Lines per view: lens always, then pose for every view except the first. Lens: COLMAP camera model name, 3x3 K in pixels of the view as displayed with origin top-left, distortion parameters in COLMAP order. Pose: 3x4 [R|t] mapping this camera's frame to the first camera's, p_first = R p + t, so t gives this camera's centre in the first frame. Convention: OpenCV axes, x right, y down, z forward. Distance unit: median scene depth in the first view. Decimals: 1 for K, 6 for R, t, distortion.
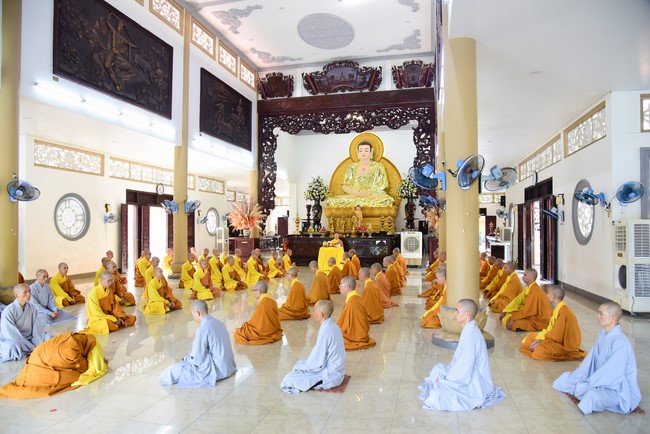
lens RADIAL K [[449.0, 0, 311.8], [0, 449.0, 224.5], [0, 0, 1]] dist [-0.124856, 0.066640]
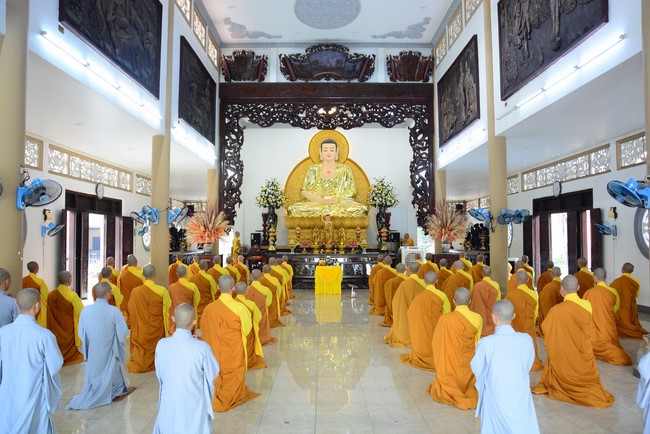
lens RADIAL K [[520.0, 0, 325.0], [0, 520.0, 217.0], [0, 0, 1]] dist [-0.147825, 0.100279]
pose [[0.964677, 0.011304, 0.263195, -0.191715], [-0.003071, 0.999494, -0.031673, -0.008078], [-0.263419, 0.029746, 0.964223, 0.066249]]
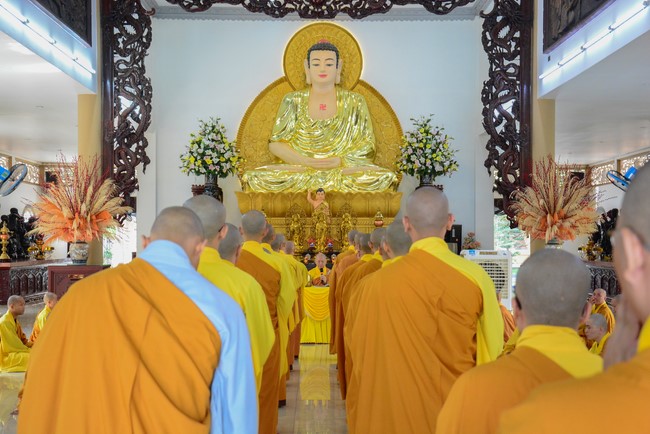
lens RADIAL K [[961.0, 0, 325.0], [0, 961.0, 217.0], [0, 0, 1]] dist [0.210877, 0.060001]
pose [[0.962937, 0.010597, 0.269517, -0.173262], [-0.006700, 0.999859, -0.015376, -0.000525], [-0.269642, 0.013001, 0.962873, 0.114400]]
